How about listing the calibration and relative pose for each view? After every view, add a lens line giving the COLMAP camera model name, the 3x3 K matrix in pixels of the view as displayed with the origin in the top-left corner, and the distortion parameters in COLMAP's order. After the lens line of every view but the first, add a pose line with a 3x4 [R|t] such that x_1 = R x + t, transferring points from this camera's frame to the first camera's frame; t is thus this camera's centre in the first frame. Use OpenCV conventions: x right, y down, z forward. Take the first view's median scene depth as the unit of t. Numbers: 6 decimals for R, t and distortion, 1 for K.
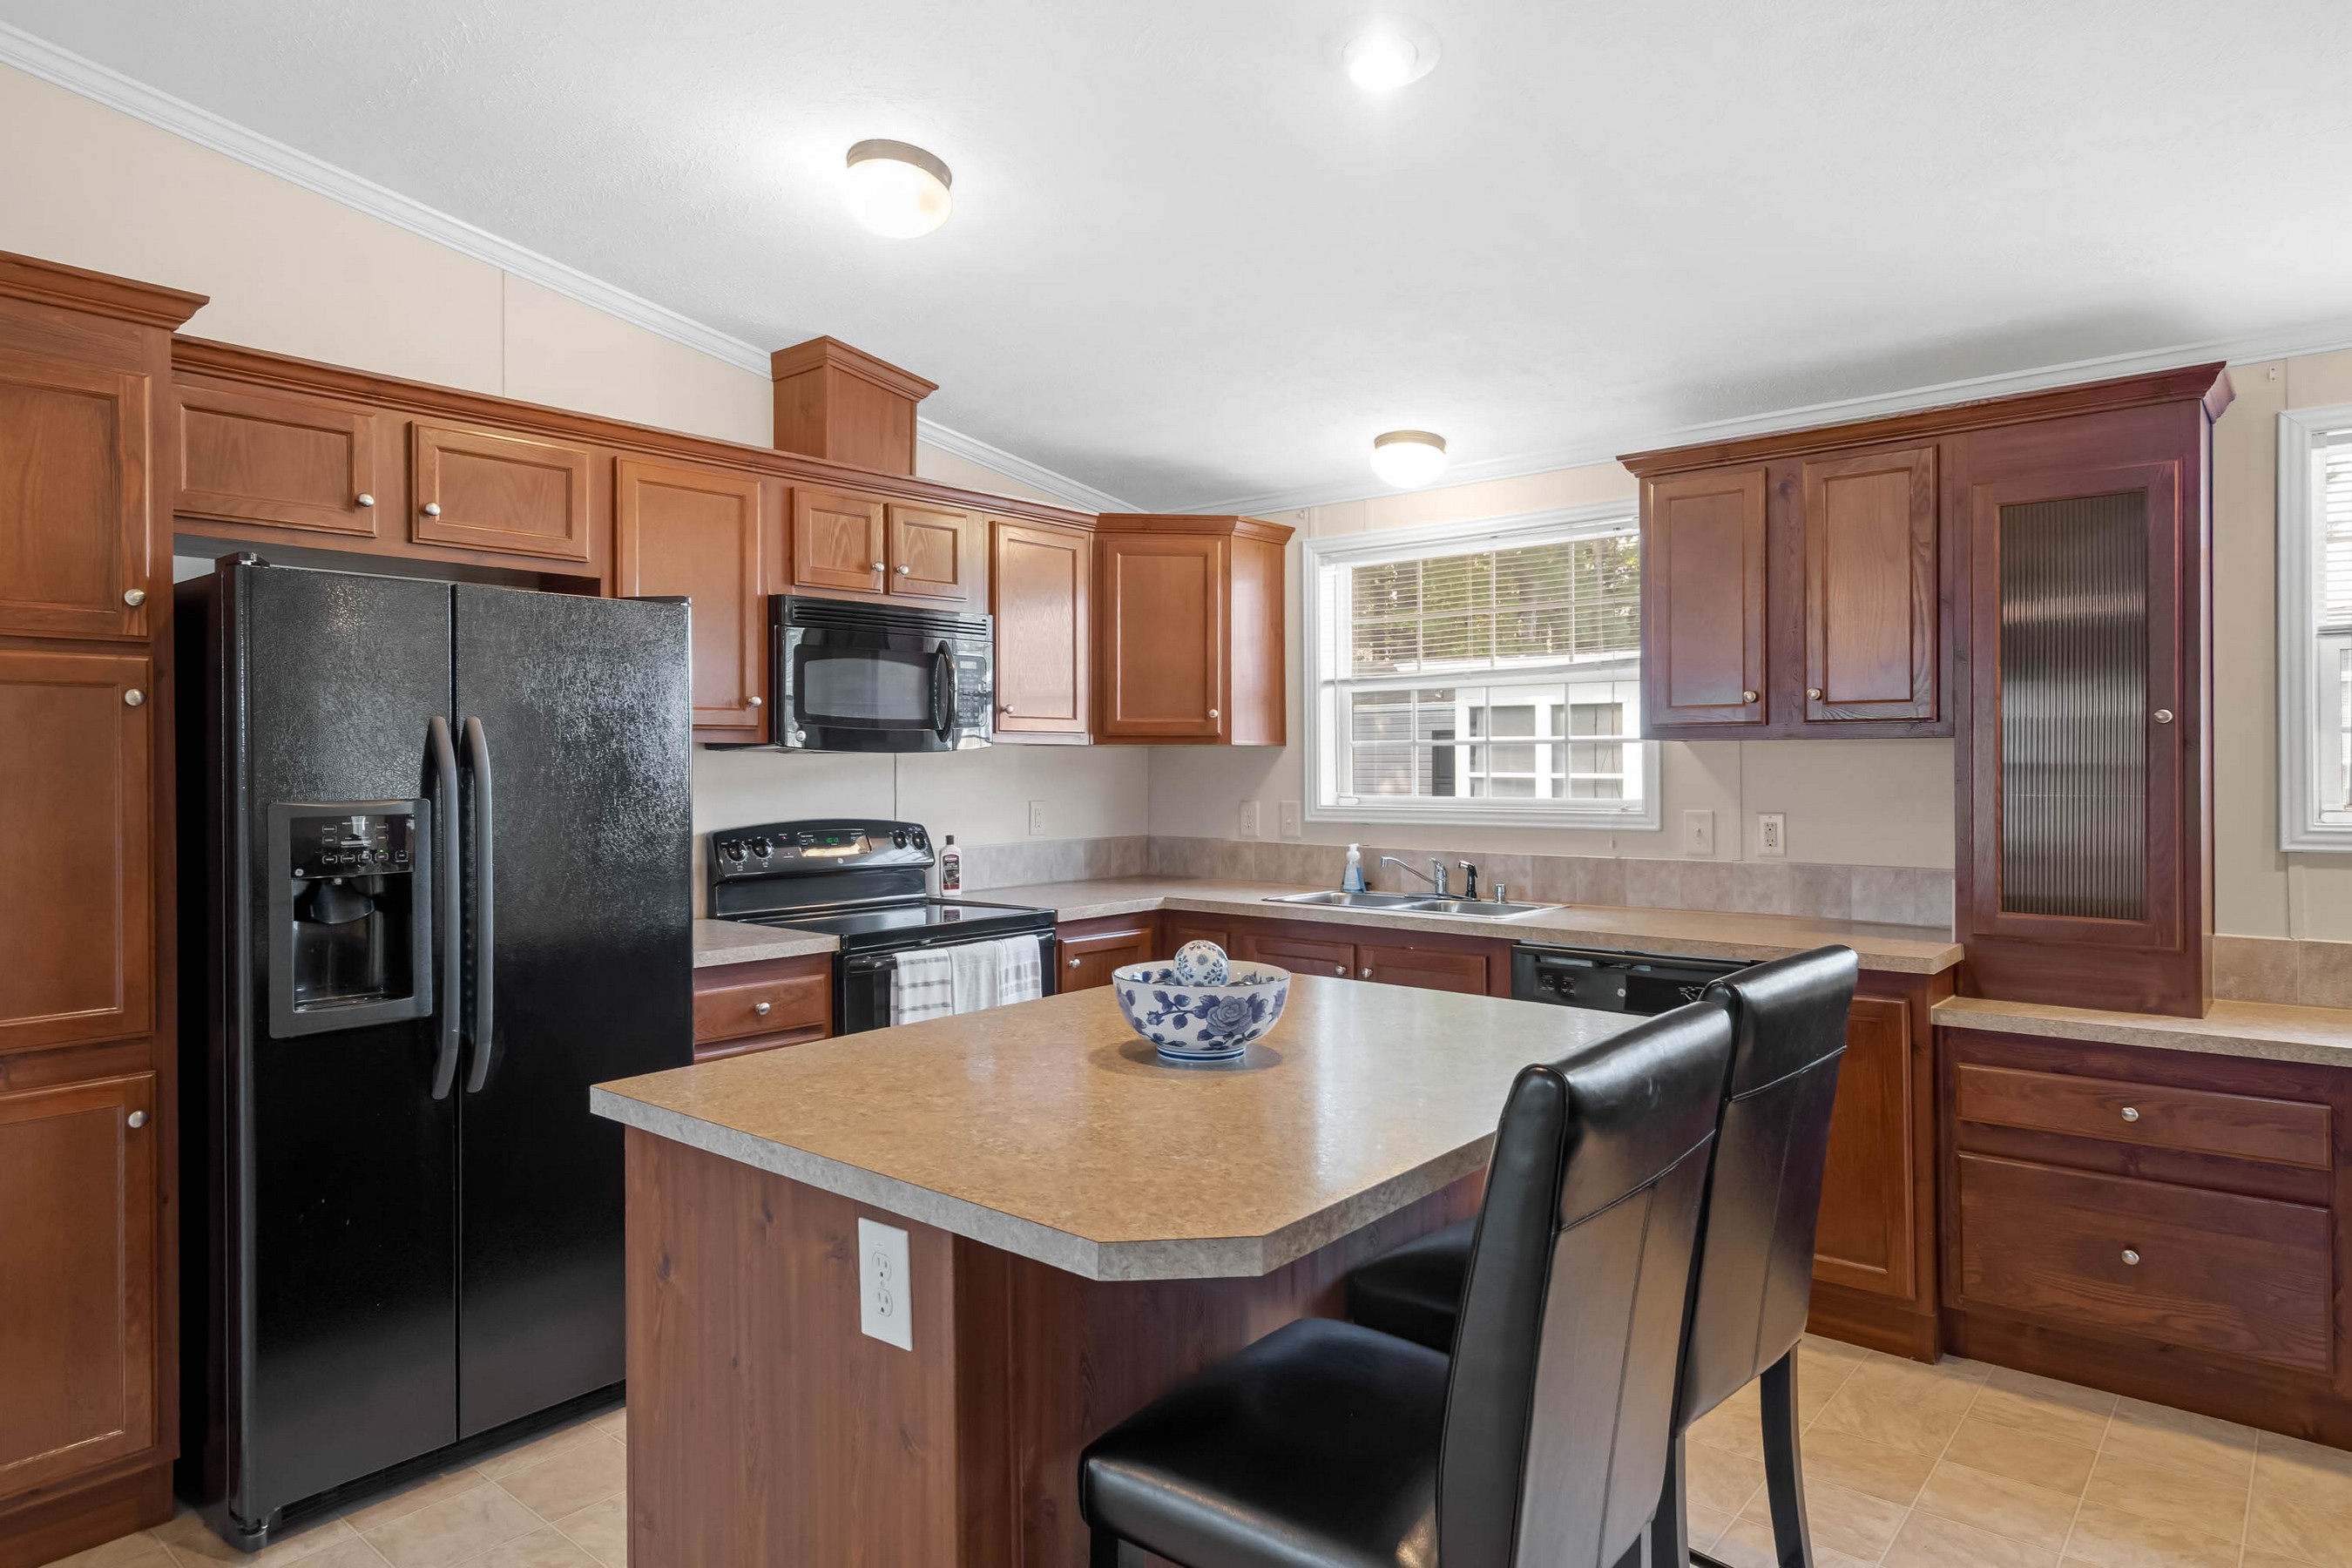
lens RADIAL K [[1372.3, 0, 1168.8], [0, 1372.3, 763.7], [0, 0, 1]] dist [0.002194, -0.000813]
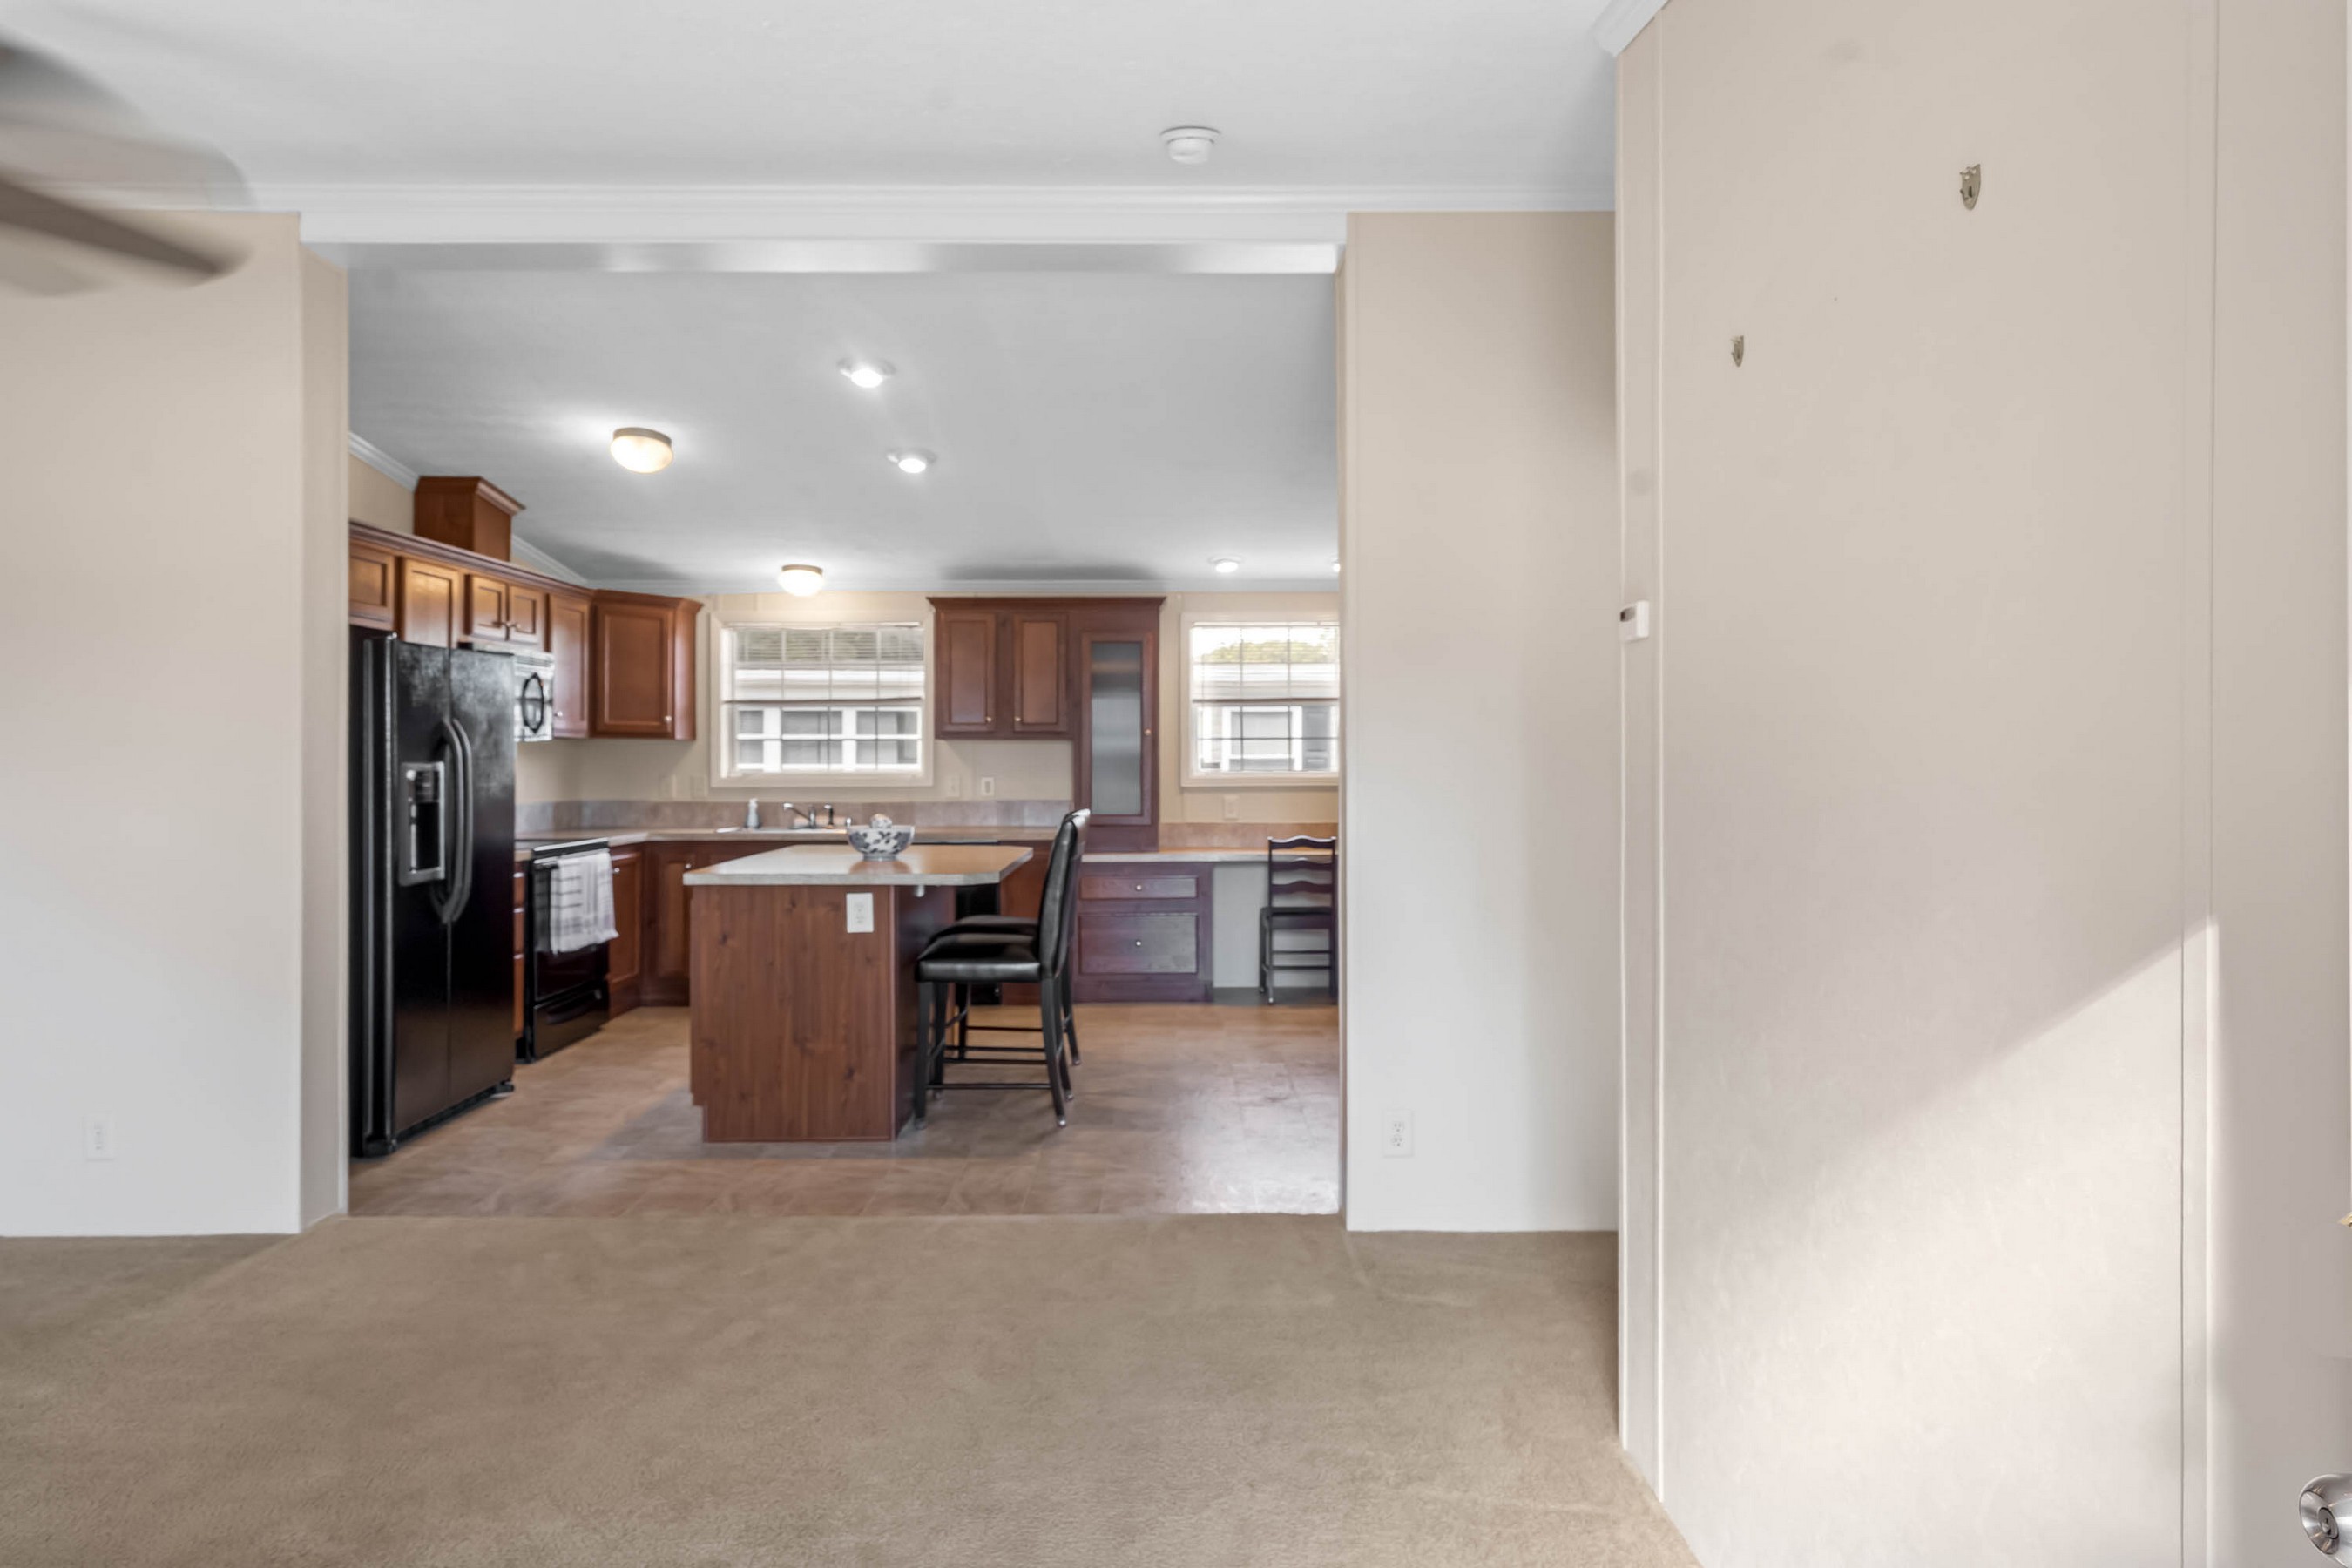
lens RADIAL K [[1305.6, 0, 1197.6], [0, 1305.6, 784.2], [0, 0, 1]] dist [0.001665, 0.001766]
pose [[0.748137, -0.009541, 0.663475, -0.587162], [-0.002239, 0.999855, 0.016902, 0.013707], [-0.663540, -0.014131, 0.748007, -0.629201]]
